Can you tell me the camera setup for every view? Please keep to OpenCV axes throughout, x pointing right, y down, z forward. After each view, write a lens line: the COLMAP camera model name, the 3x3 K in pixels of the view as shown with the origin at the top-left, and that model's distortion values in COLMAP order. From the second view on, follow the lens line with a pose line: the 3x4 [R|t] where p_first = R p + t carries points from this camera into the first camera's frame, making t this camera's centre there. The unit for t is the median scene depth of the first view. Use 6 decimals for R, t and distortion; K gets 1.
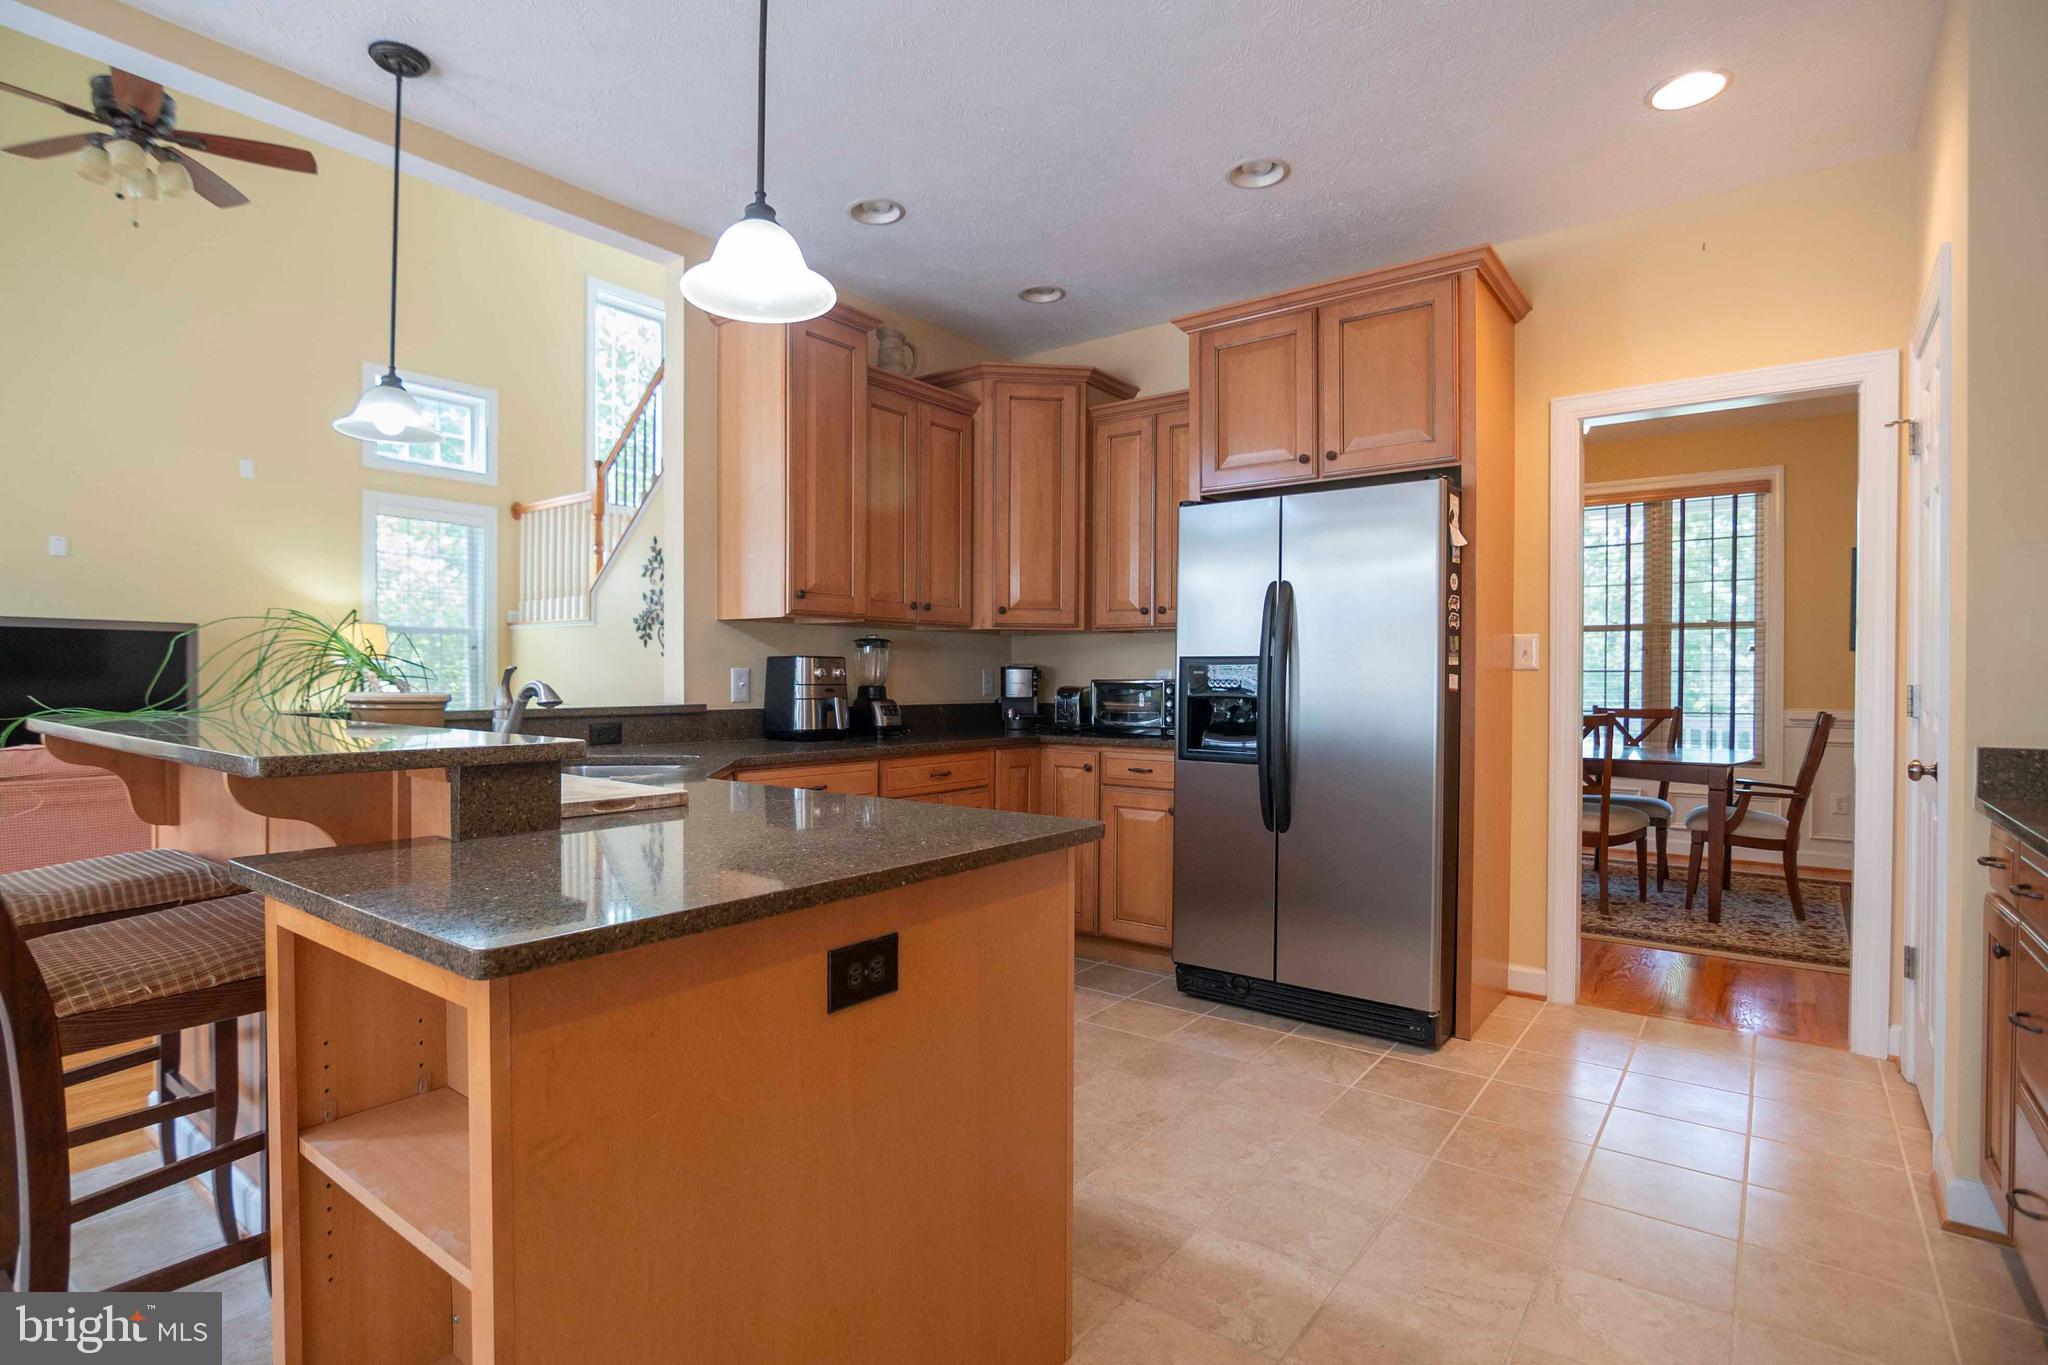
lens RADIAL K [[1003.7, 0, 1032.2], [0, 1003.7, 682.9], [0, 0, 1]] dist [-0.003581, -0.000262]
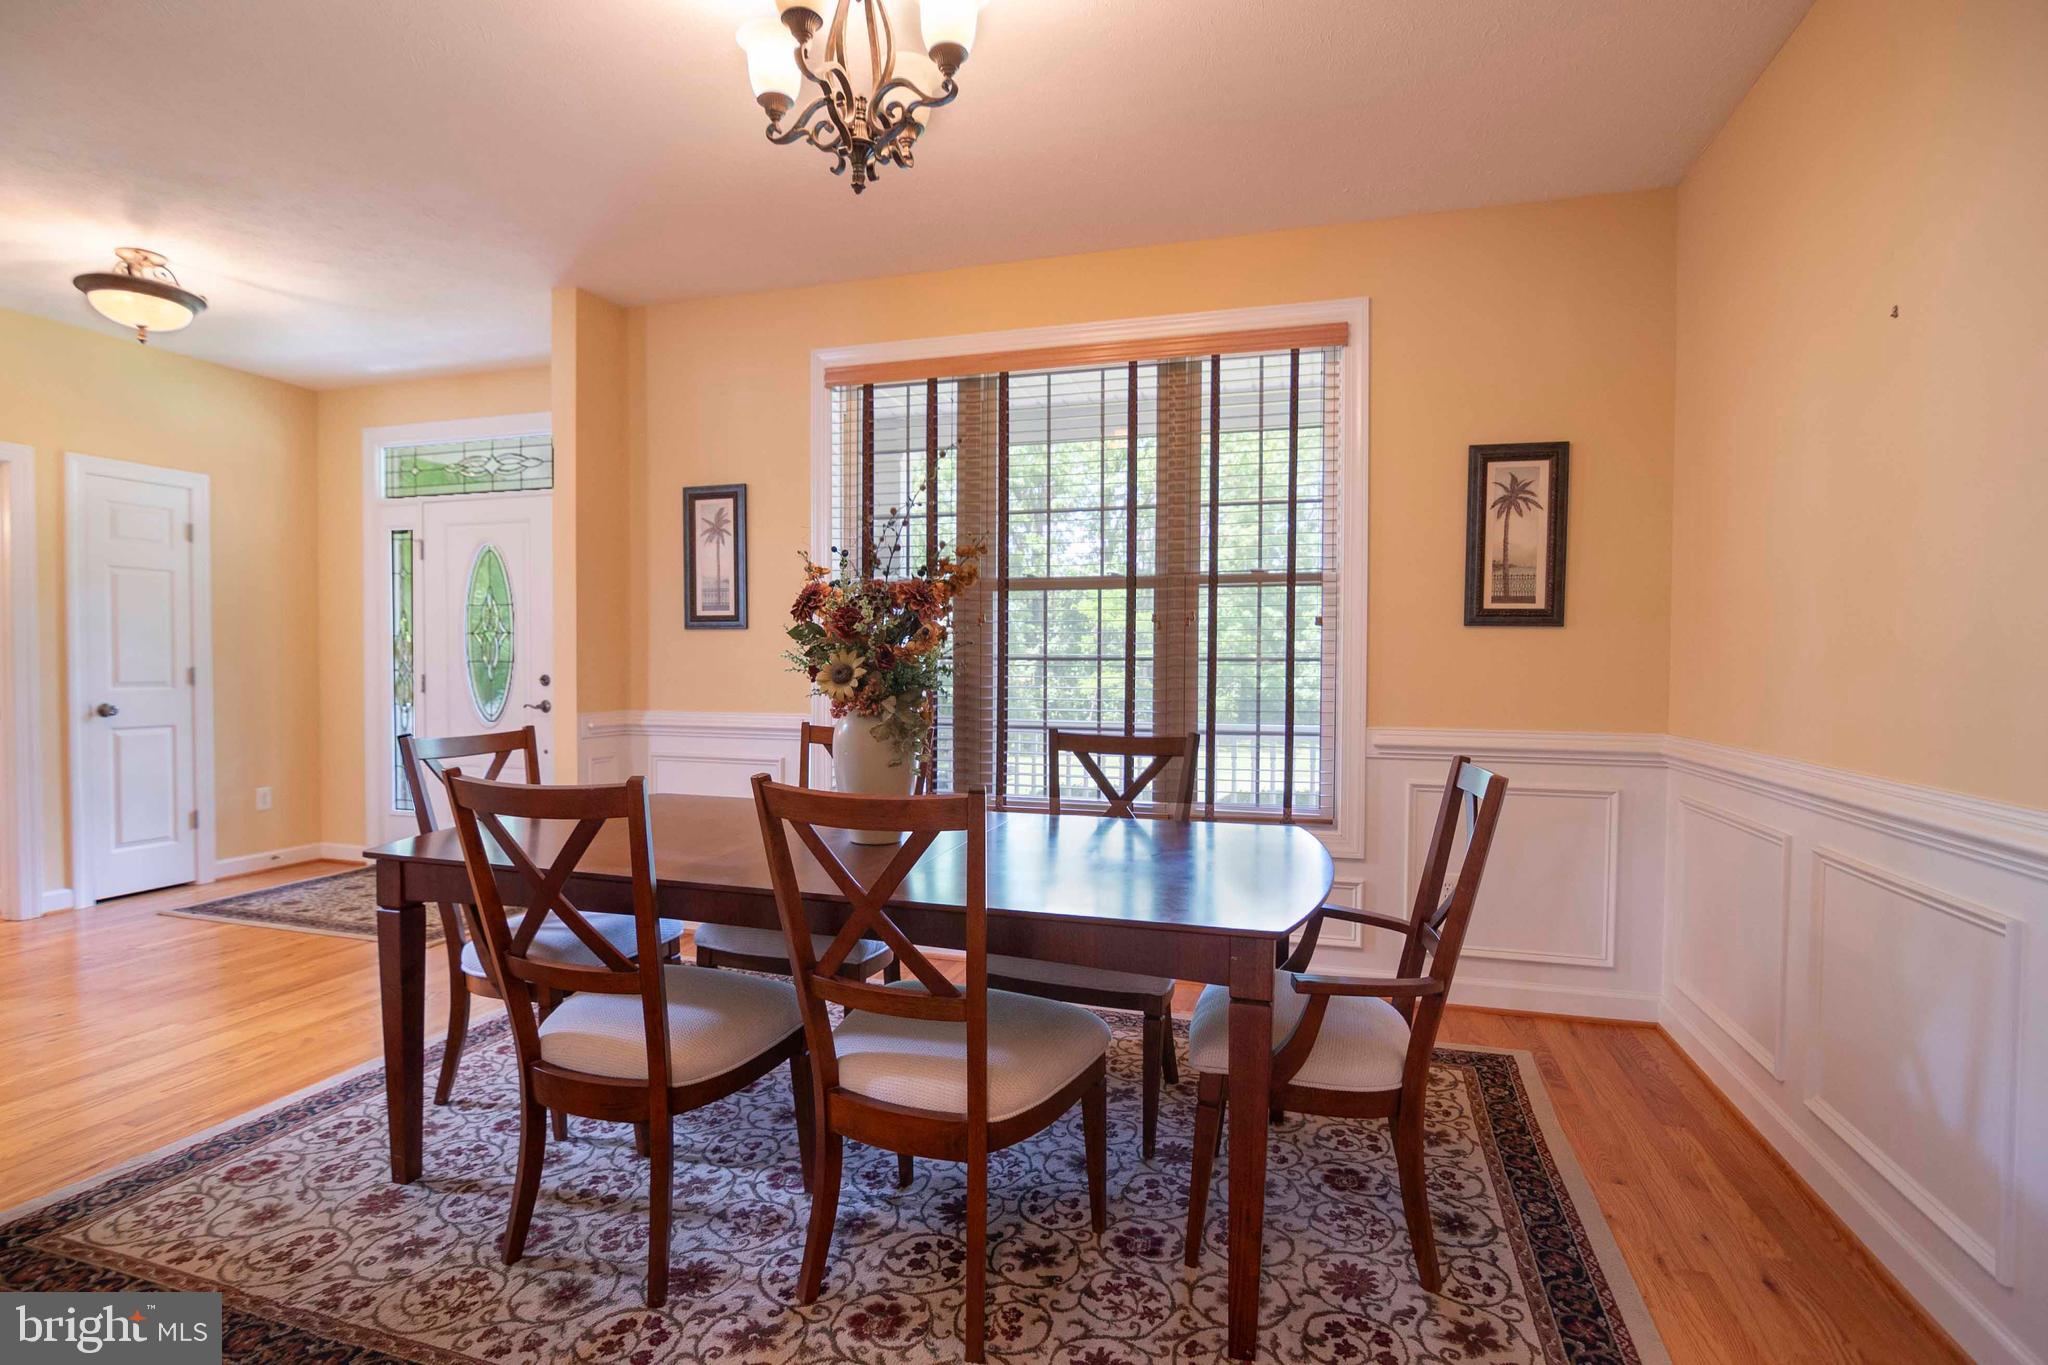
lens RADIAL K [[1003.7, 0, 1018.6], [0, 1003.7, 683.0], [0, 0, 1]] dist [-0.003581, -0.000262]
pose [[0.941715, -0.004998, 0.336376, 0.356529], [0.000358, 0.999904, 0.013856, -0.006722], [-0.336413, -0.012928, 0.941626, 0.507210]]
